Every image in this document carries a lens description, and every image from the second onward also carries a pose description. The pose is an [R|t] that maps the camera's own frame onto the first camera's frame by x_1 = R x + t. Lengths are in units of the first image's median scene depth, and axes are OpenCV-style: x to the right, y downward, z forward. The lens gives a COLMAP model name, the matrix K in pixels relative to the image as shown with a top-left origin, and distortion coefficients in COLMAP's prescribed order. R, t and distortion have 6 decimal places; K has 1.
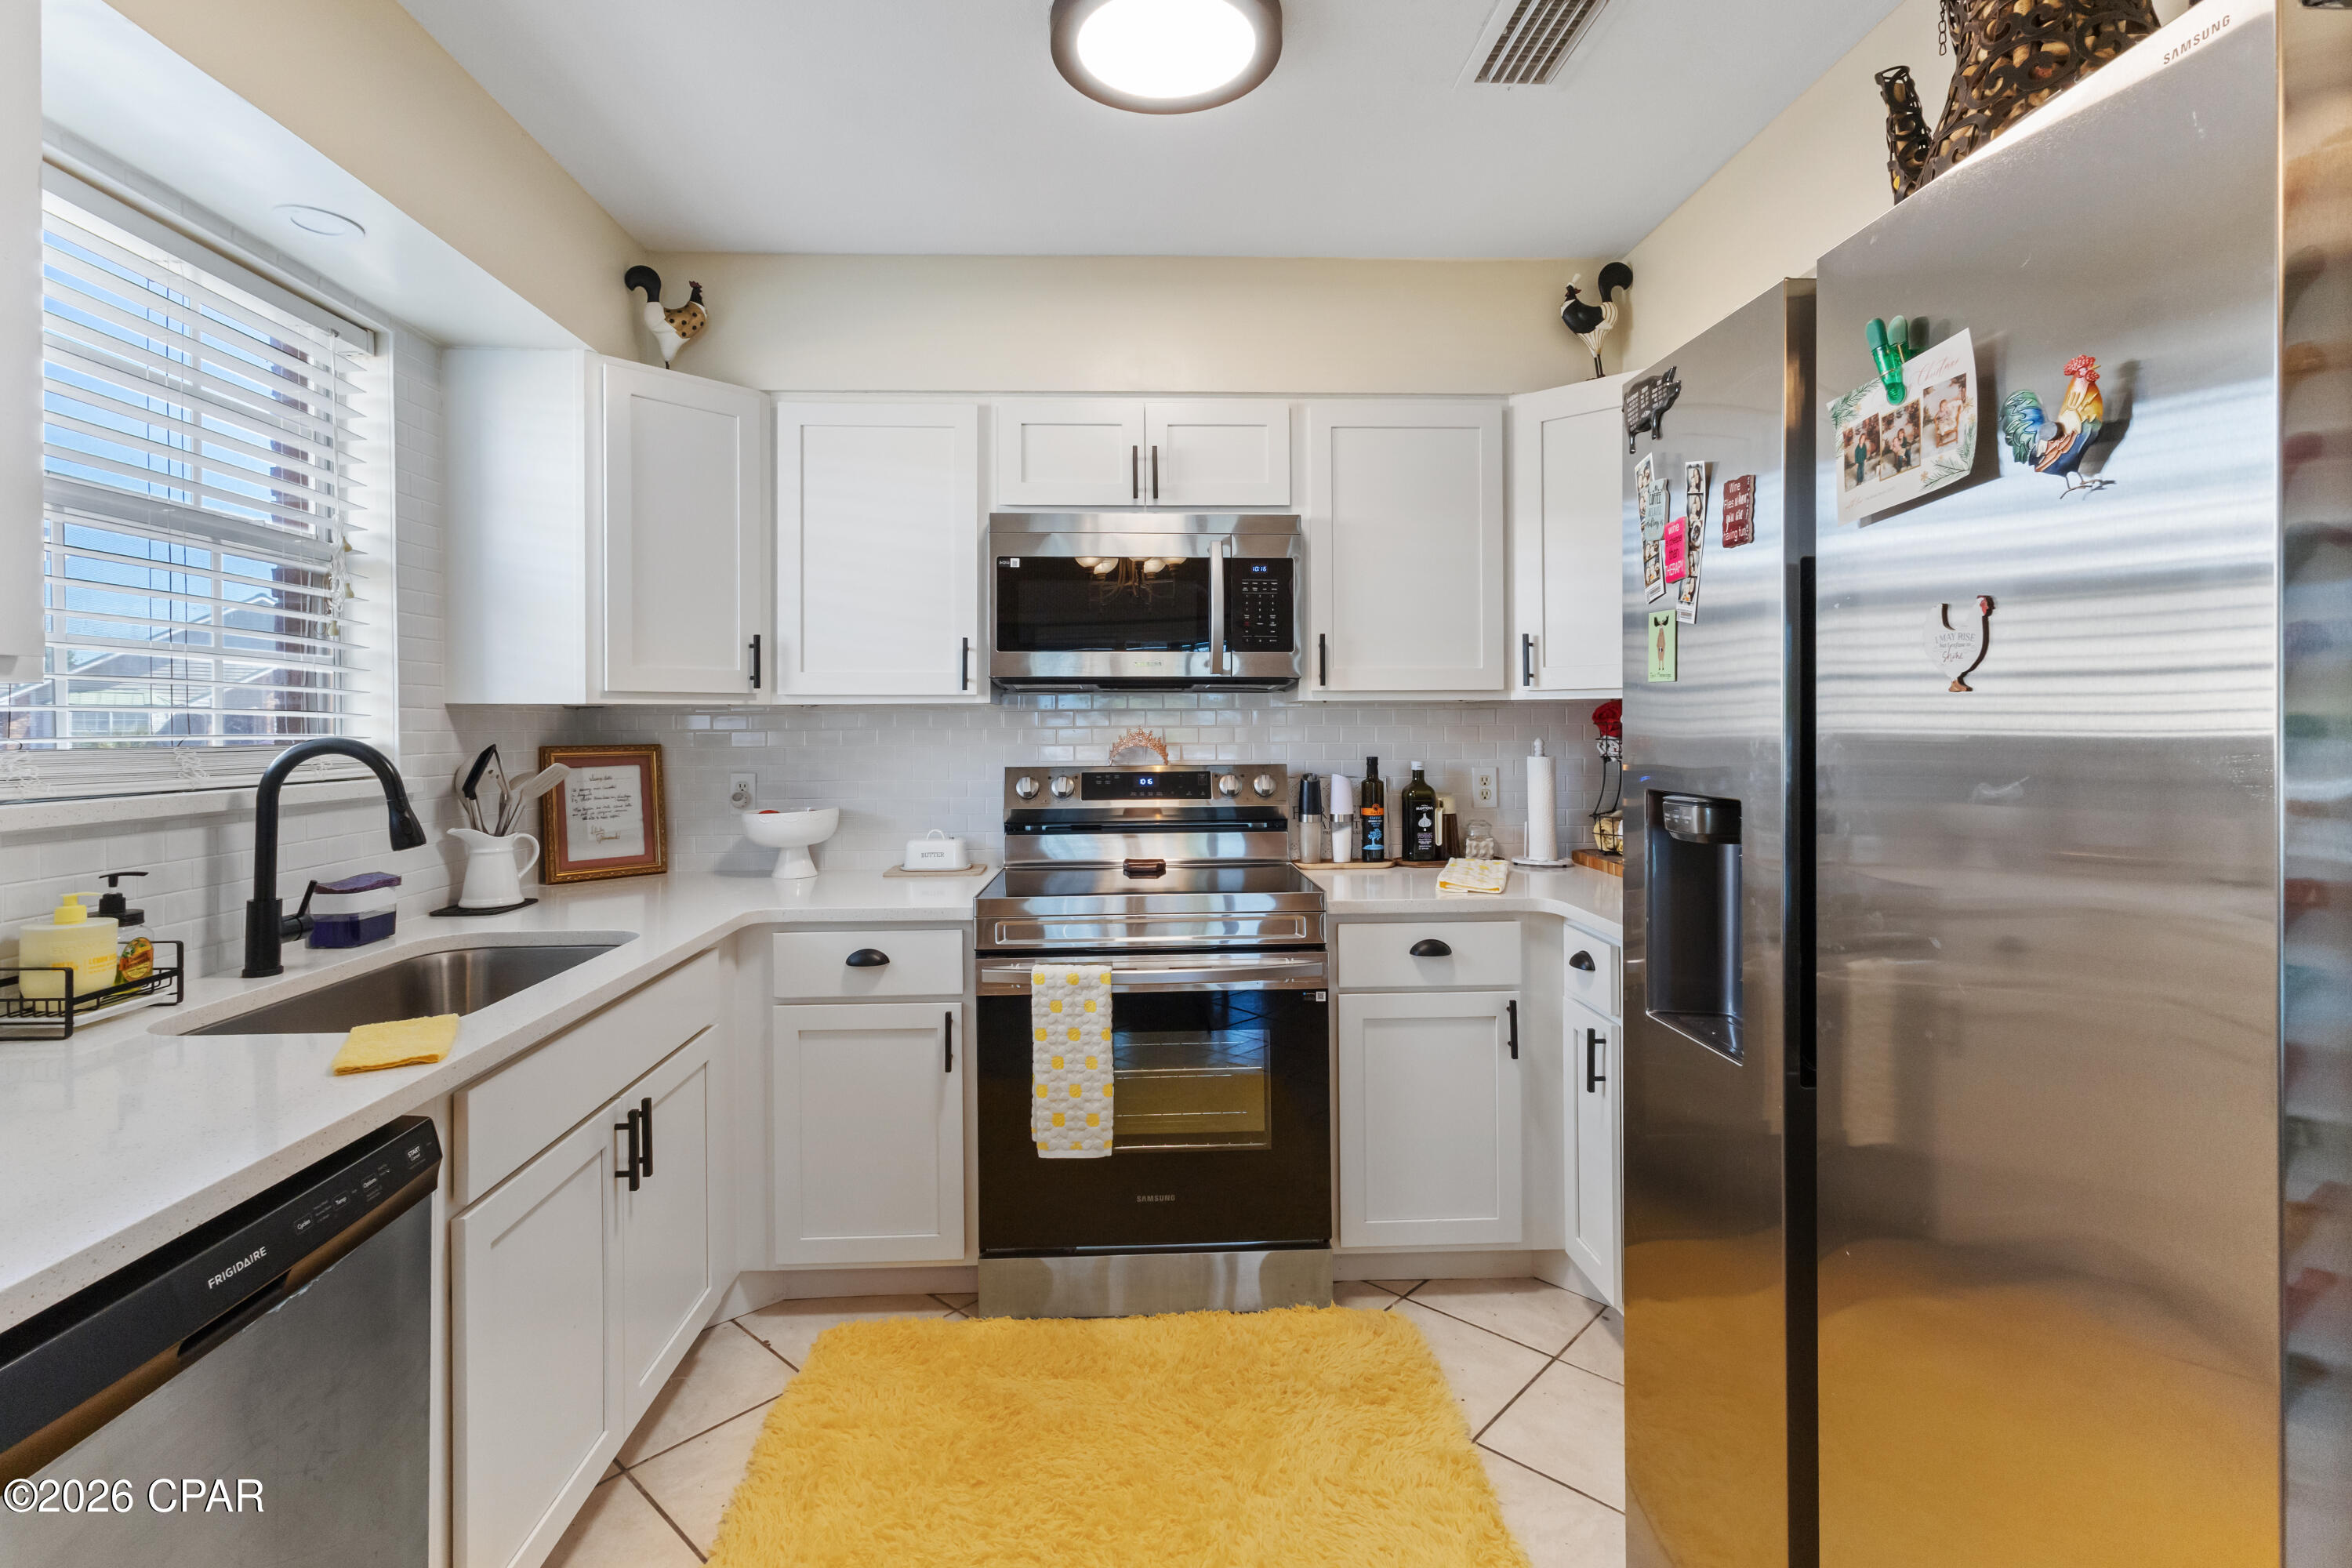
lens RADIAL K [[1101.9, 0, 1152.8], [0, 1101.9, 727.2], [0, 0, 1]] dist [0.002434, 0.002644]
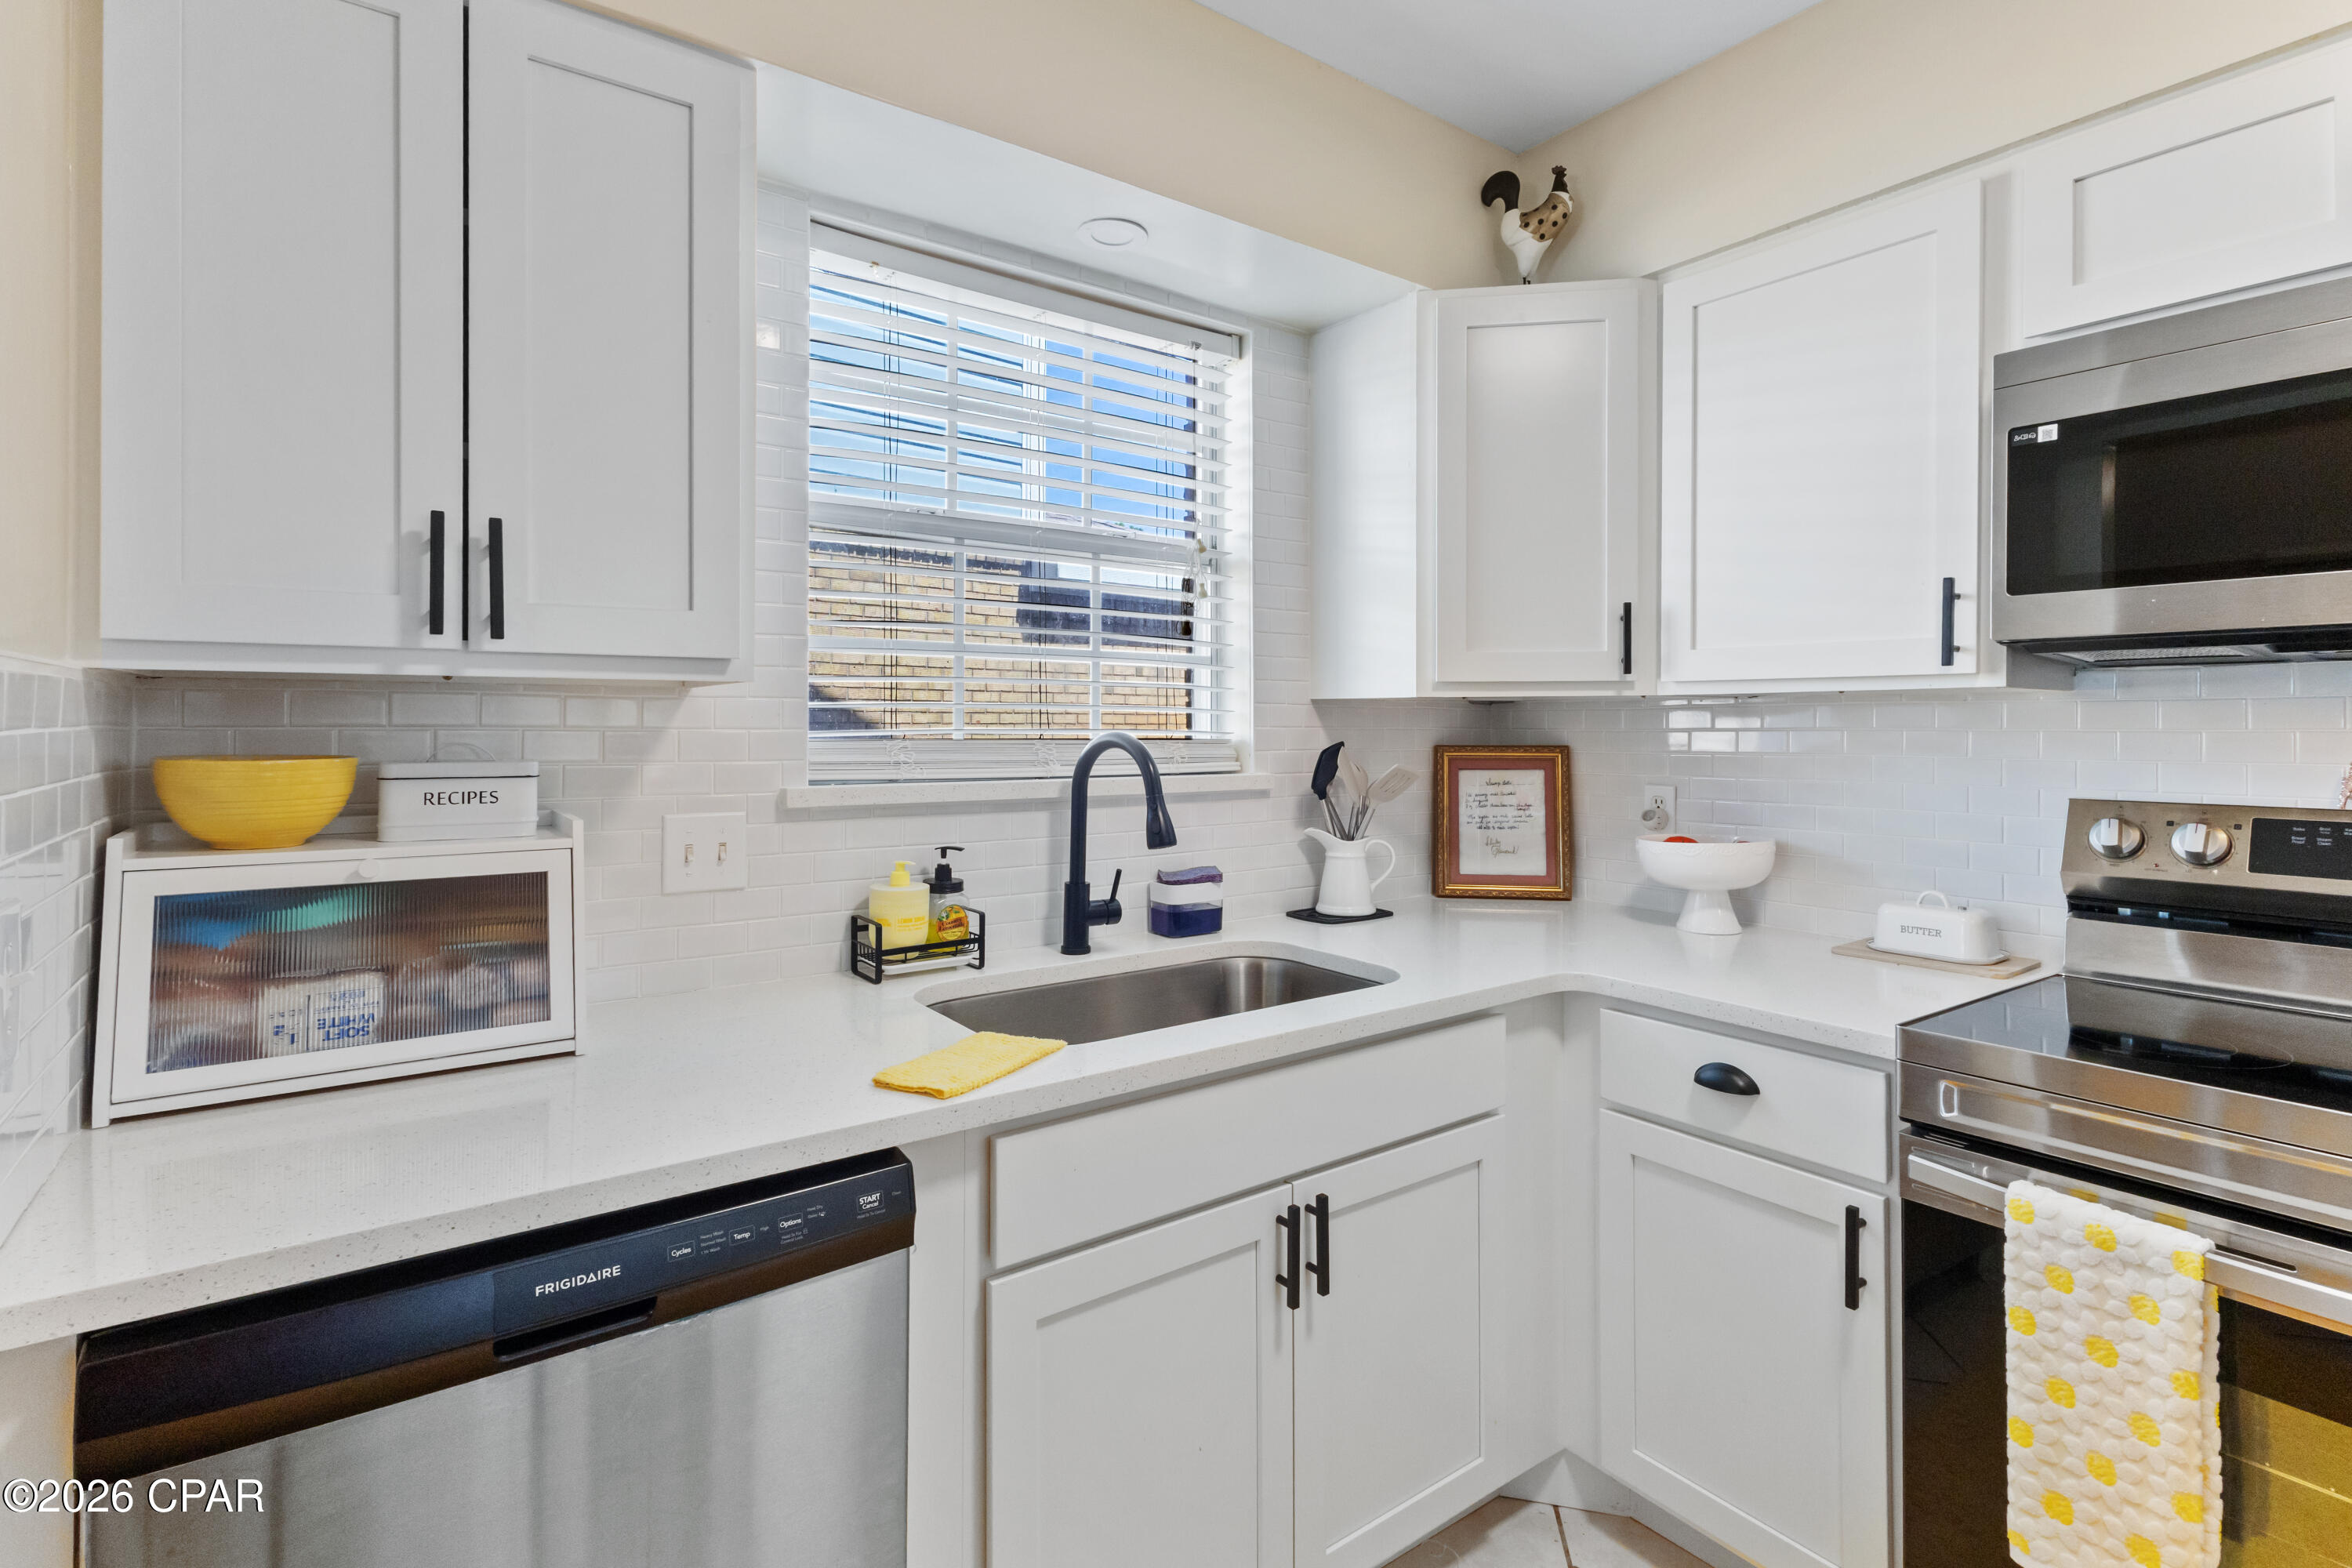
lens RADIAL K [[1101.9, 0, 1177.0], [0, 1101.9, 725.3], [0, 0, 1]] dist [0.002434, 0.002644]
pose [[0.557900, 0.005840, -0.829888, 0.103140], [-0.007129, 0.999972, 0.002244, 0.000064], [0.829878, 0.004664, 0.557926, 0.360469]]
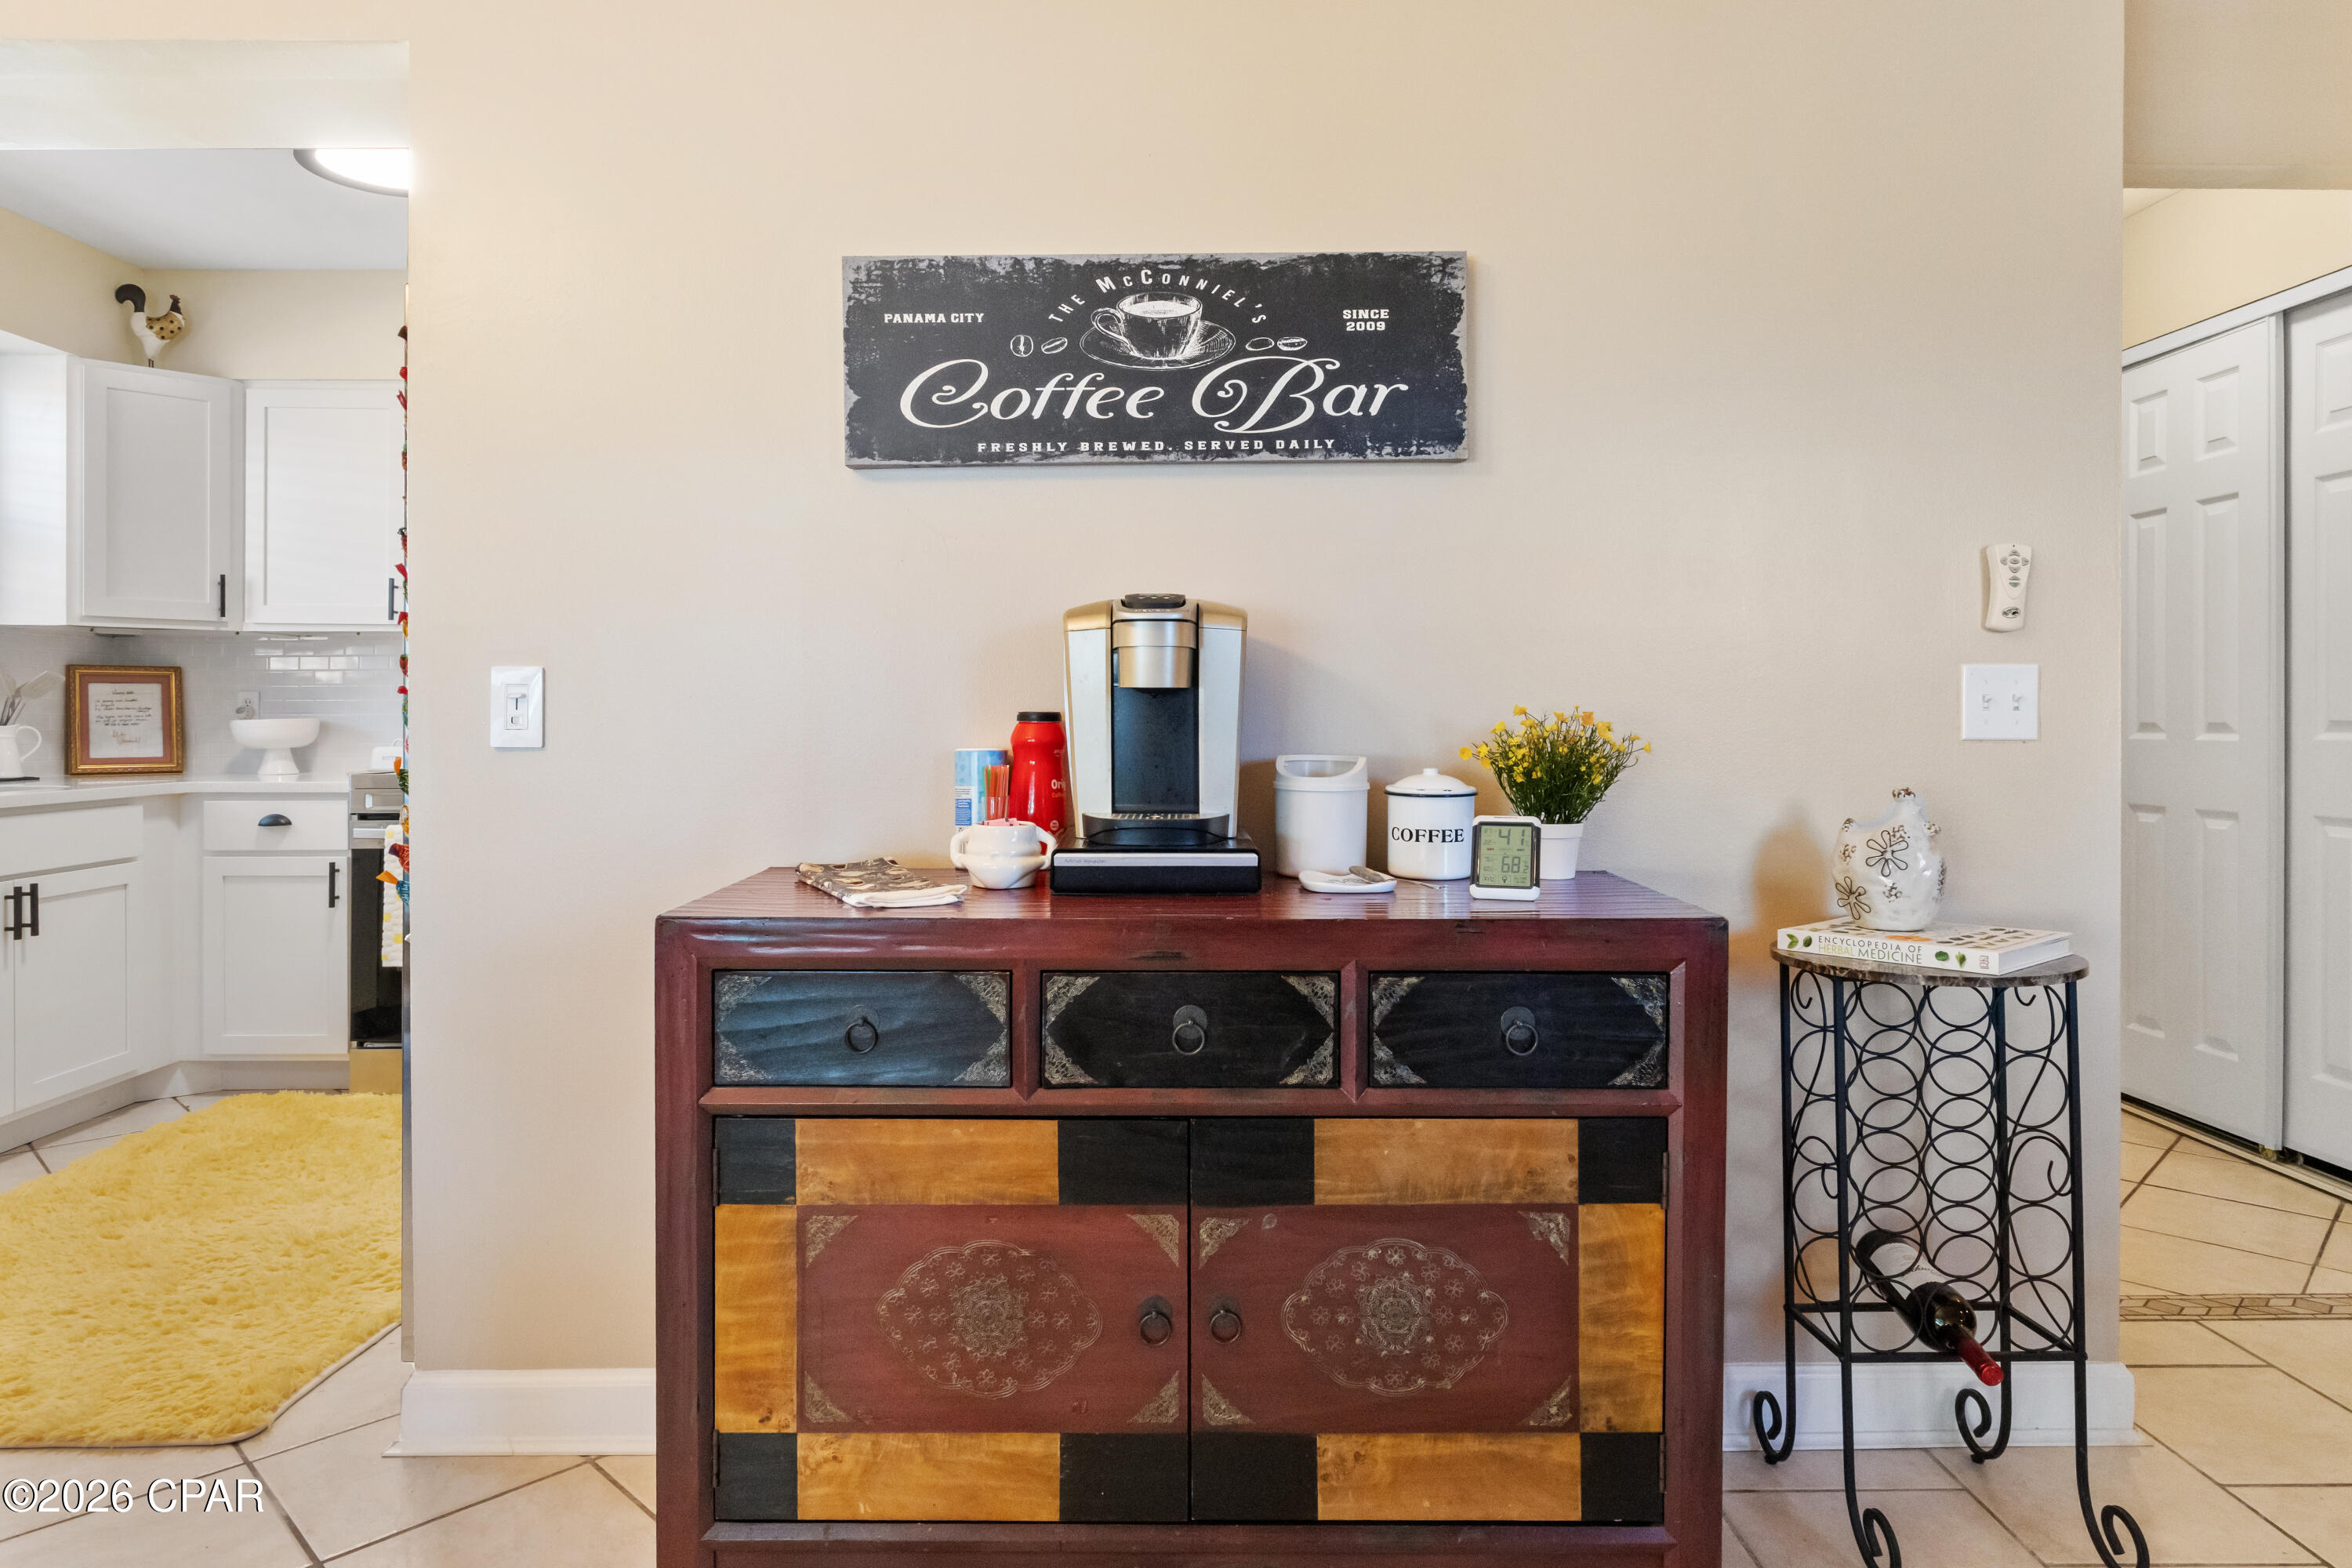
lens RADIAL K [[1416.6, 0, 1161.8], [0, 1416.6, 716.6], [0, 0, 1]] dist [0.003651, 0.000081]
pose [[0.999662, 0.009382, -0.024265, 0.834243], [-0.009365, 0.999956, 0.000792, 0.074140], [0.024272, -0.000565, 0.999705, -0.659050]]
